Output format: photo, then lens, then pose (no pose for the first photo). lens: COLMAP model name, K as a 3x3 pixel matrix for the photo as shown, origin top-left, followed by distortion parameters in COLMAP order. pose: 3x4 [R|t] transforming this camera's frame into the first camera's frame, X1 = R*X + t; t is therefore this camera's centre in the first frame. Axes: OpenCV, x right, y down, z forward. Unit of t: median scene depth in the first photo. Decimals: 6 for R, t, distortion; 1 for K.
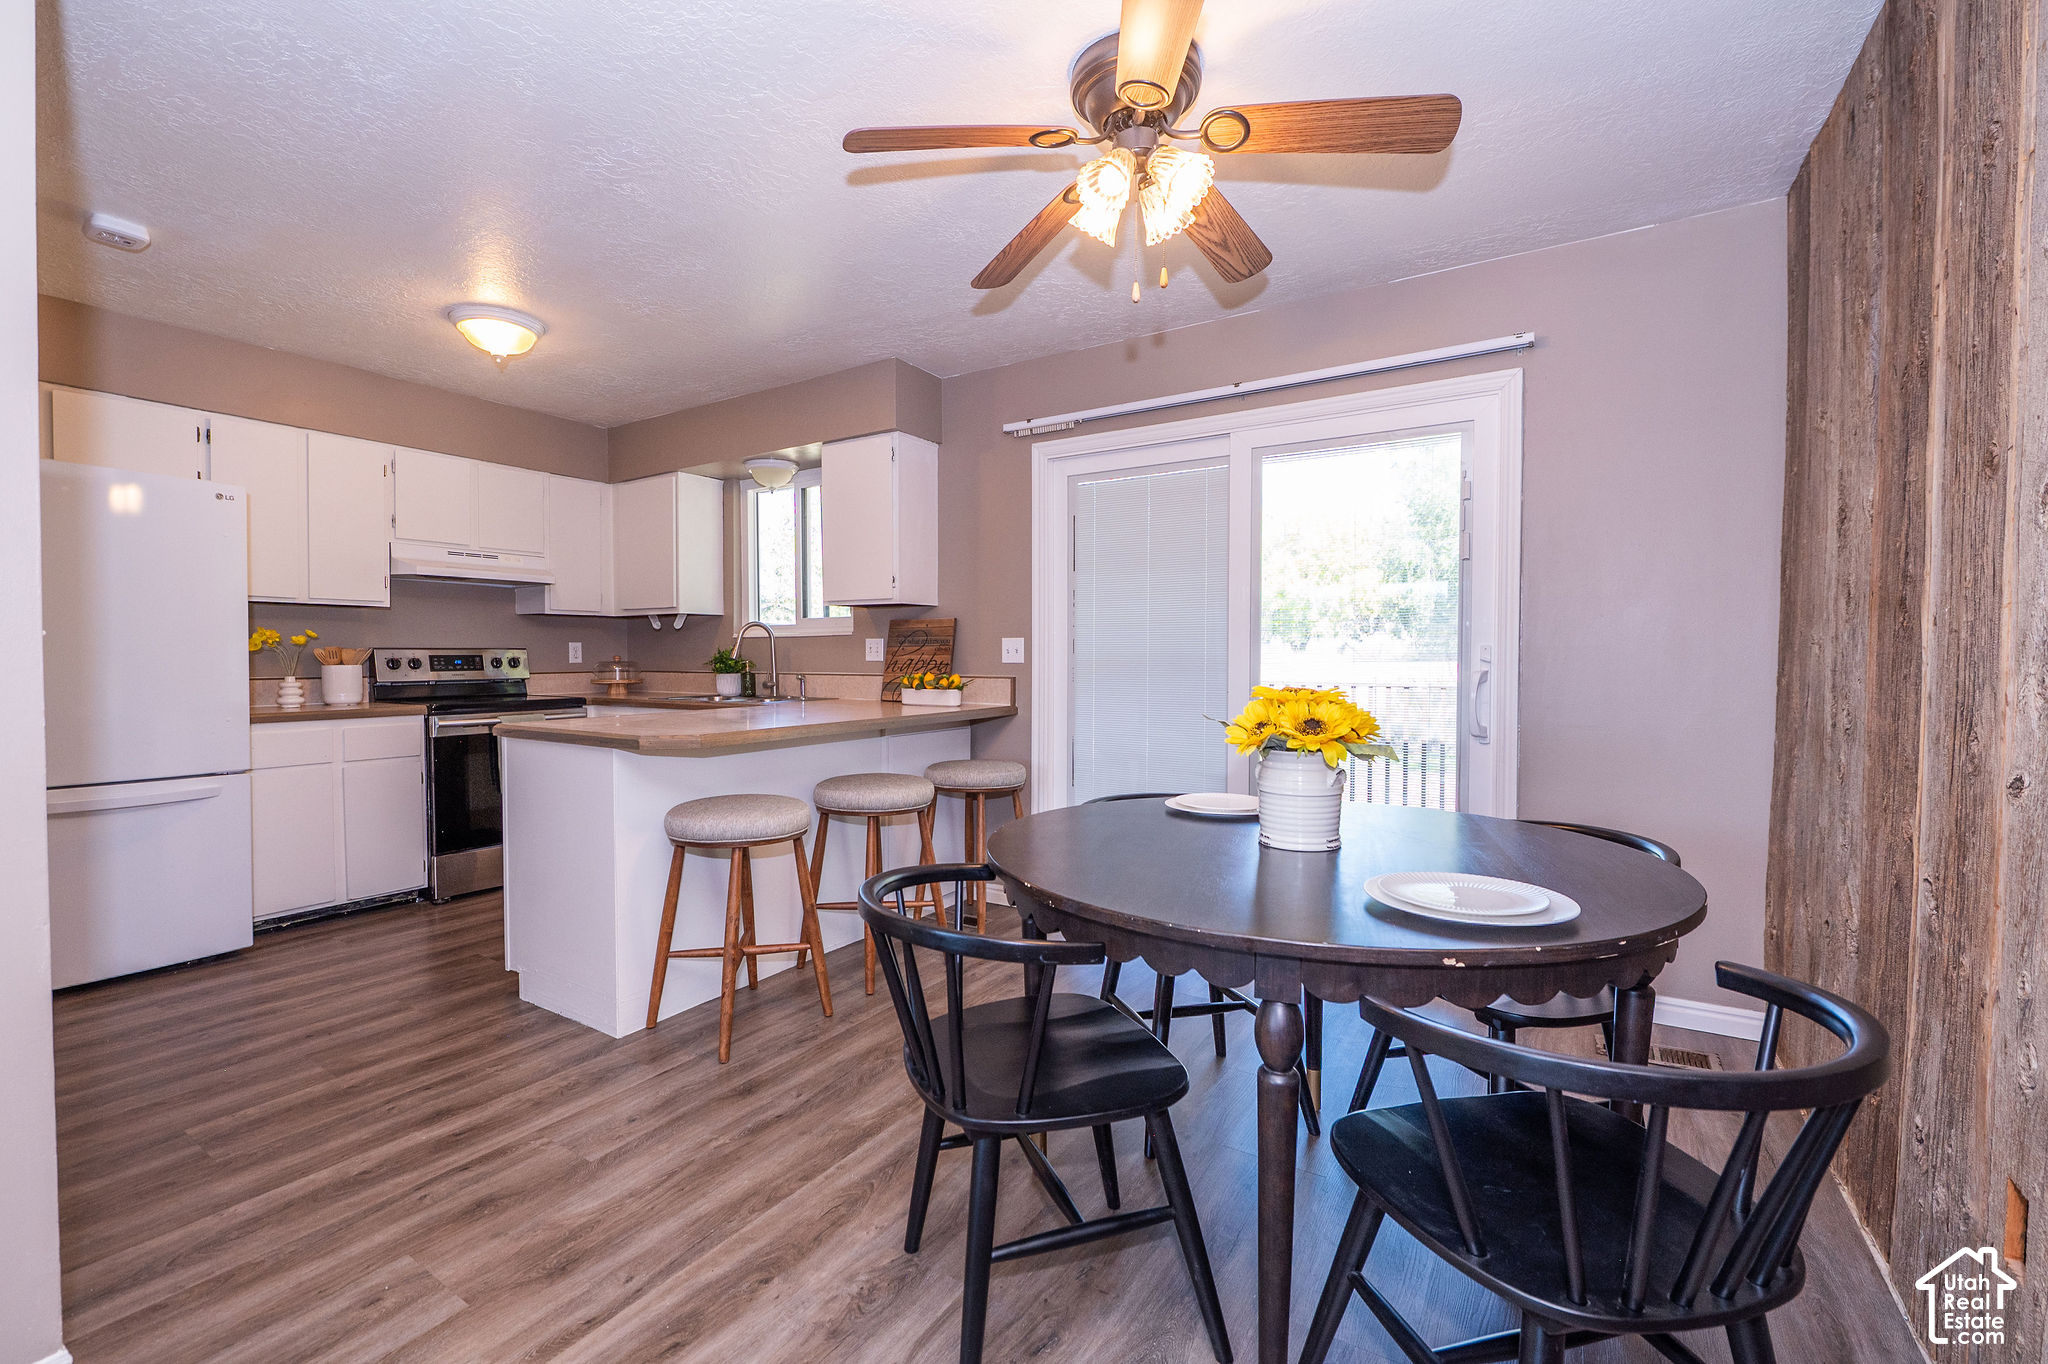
lens RADIAL K [[882.9, 0, 983.3], [0, 882.9, 680.3], [0, 0, 1]] dist [-0.012471, -0.000324]
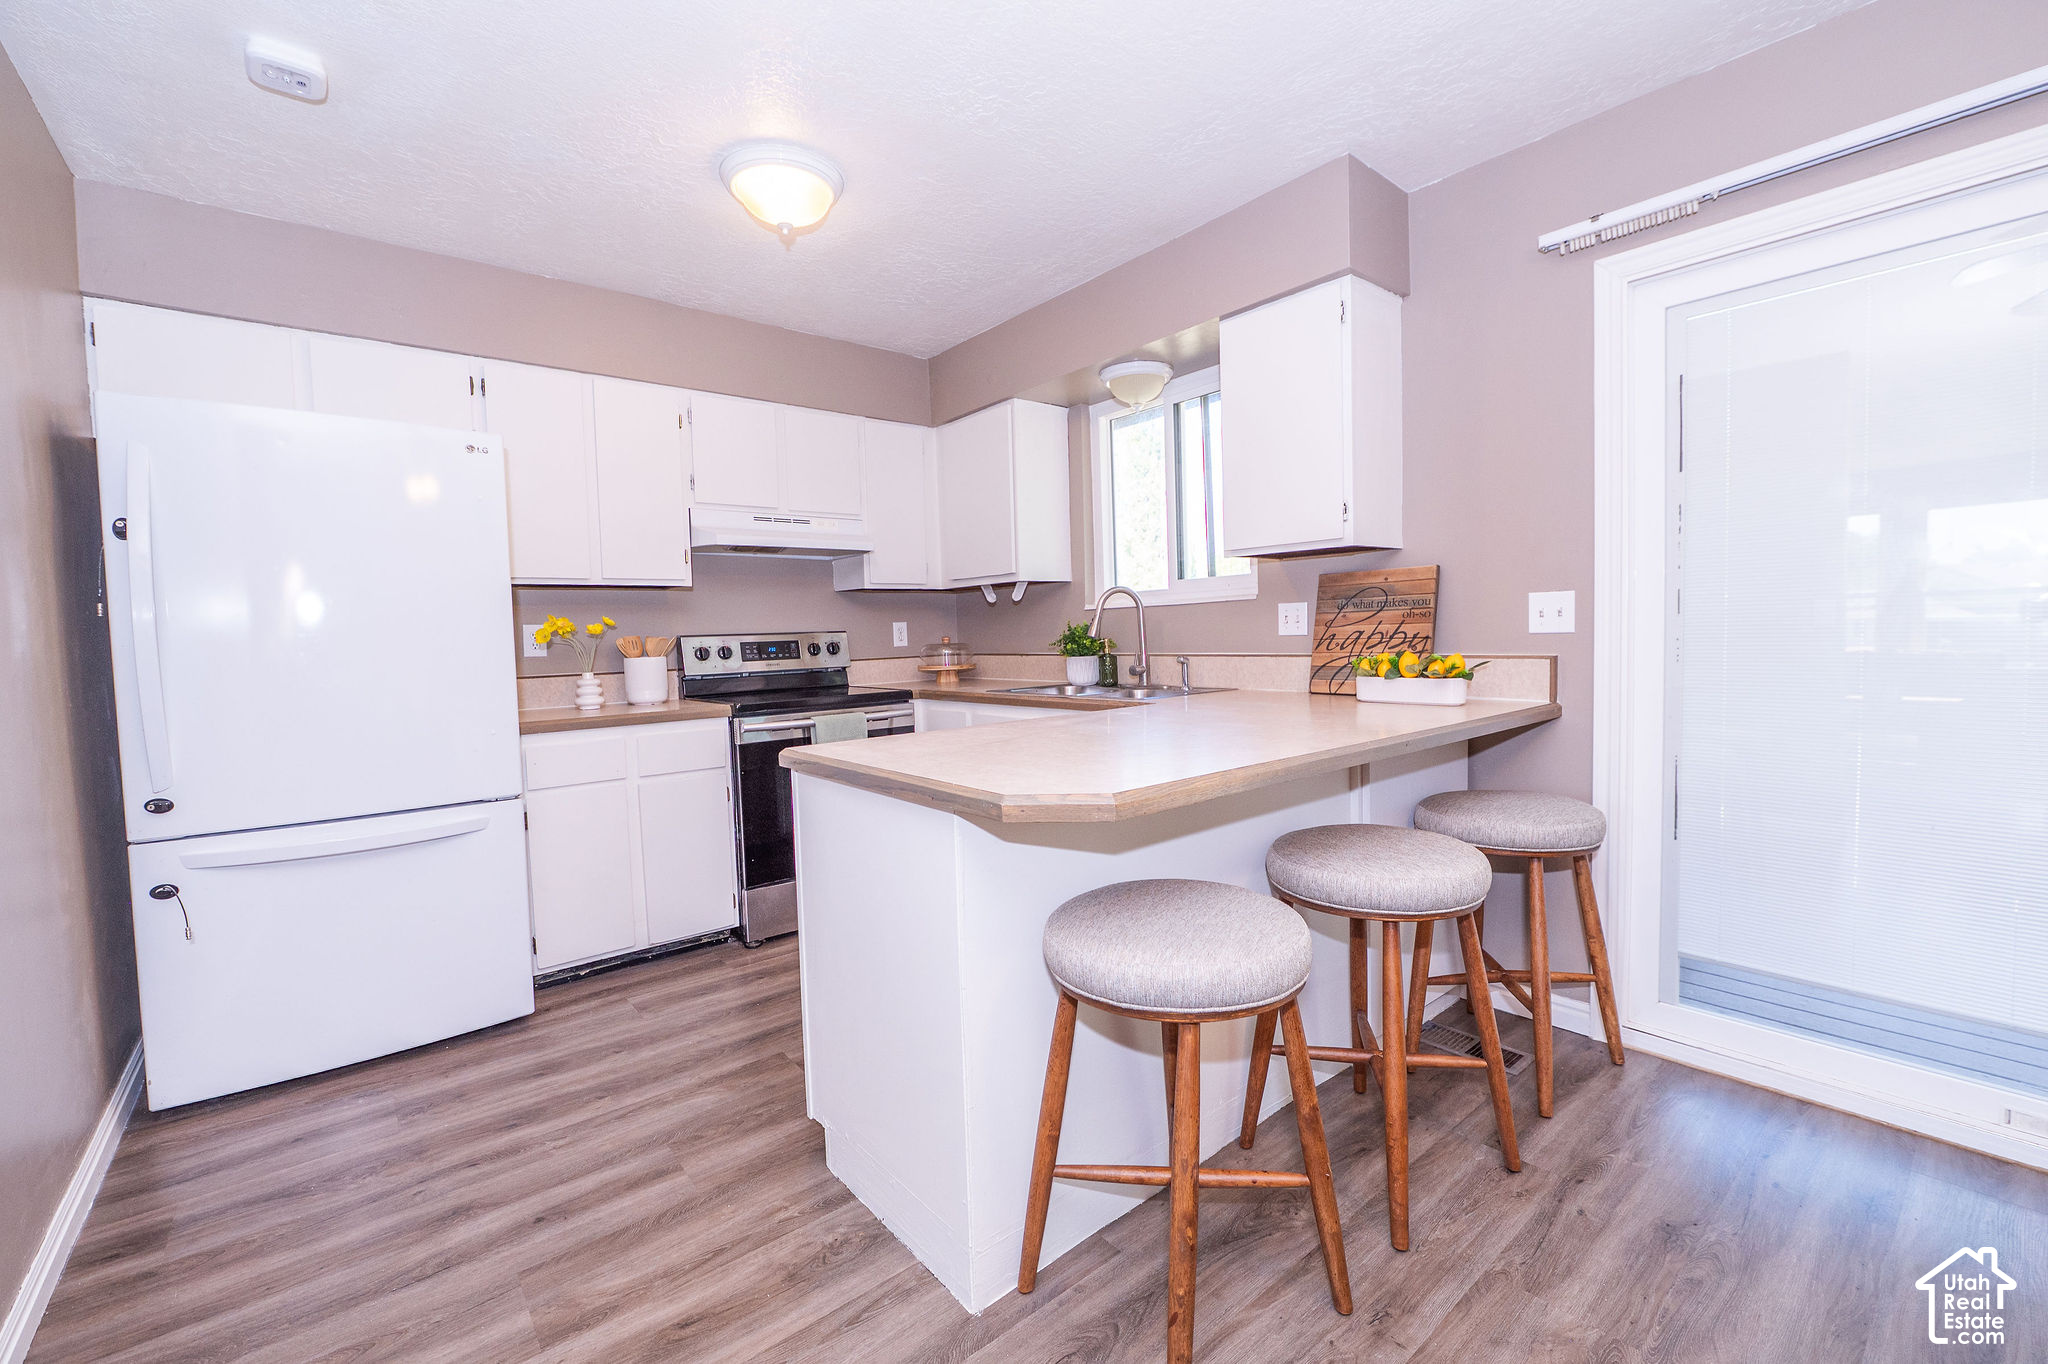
lens RADIAL K [[840.0, 0, 1026.4], [0, 840.0, 681.1], [0, 0, 1]] dist [-0.017977, -0.000107]
pose [[0.957059, -0.011397, -0.289670, -0.146787], [0.021343, 0.999285, 0.031203, -0.011914], [0.289108, -0.036046, 0.956618, 0.337142]]
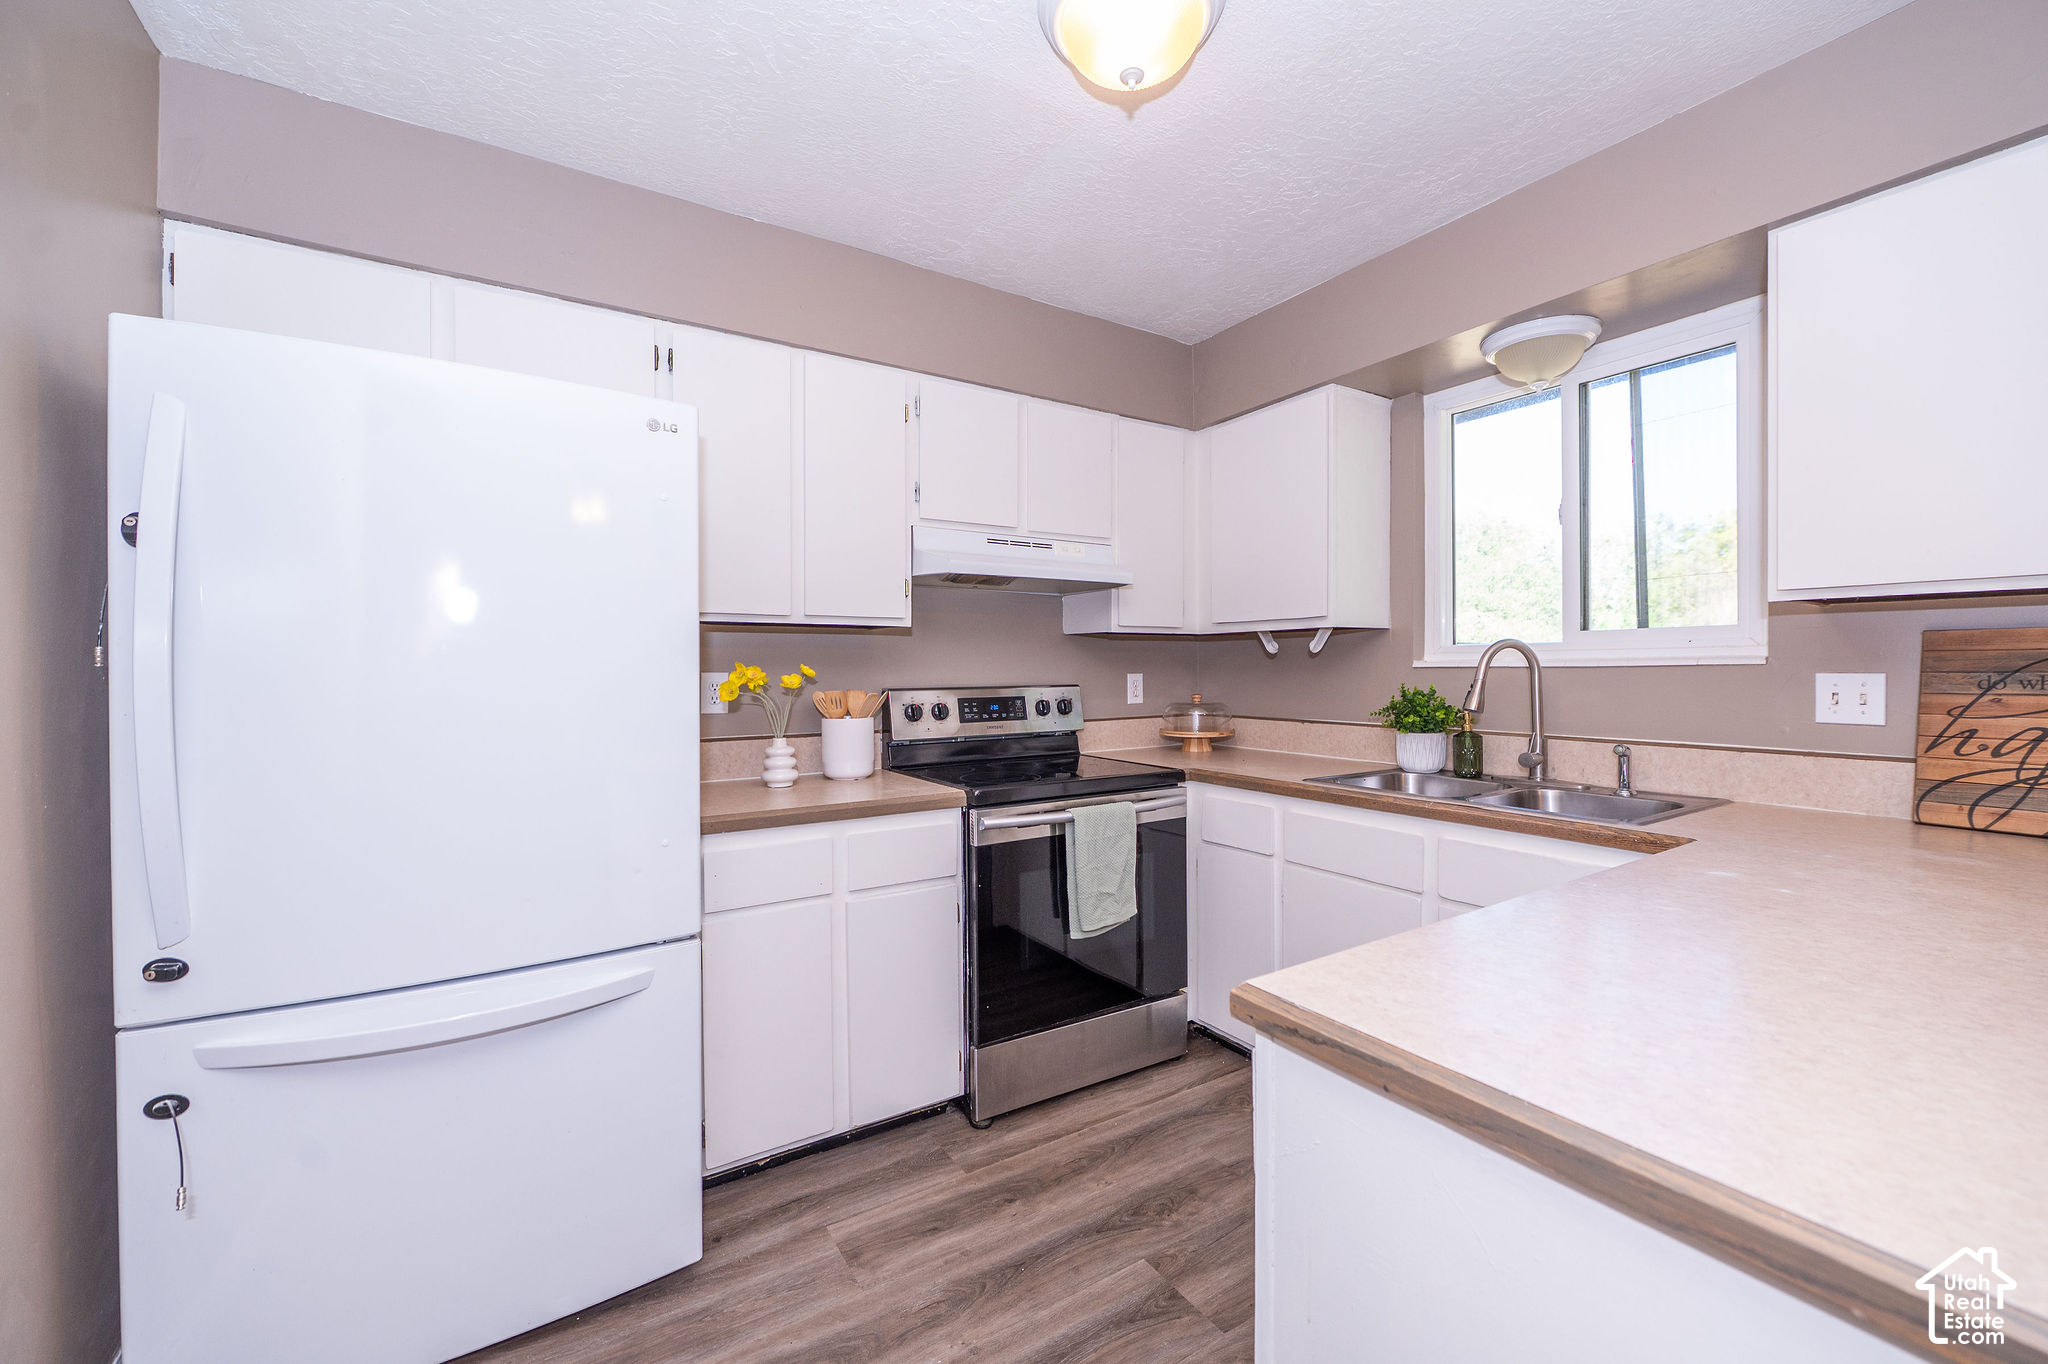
lens RADIAL K [[809.2, 0, 1025.9], [0, 809.2, 677.6], [0, 0, 1]] dist [-0.011908, -0.000473]
pose [[0.912218, 0.000648, -0.409704, -0.369744], [-0.006764, 0.999886, -0.013478, -0.040625], [0.409649, 0.015066, 0.912119, 0.512901]]
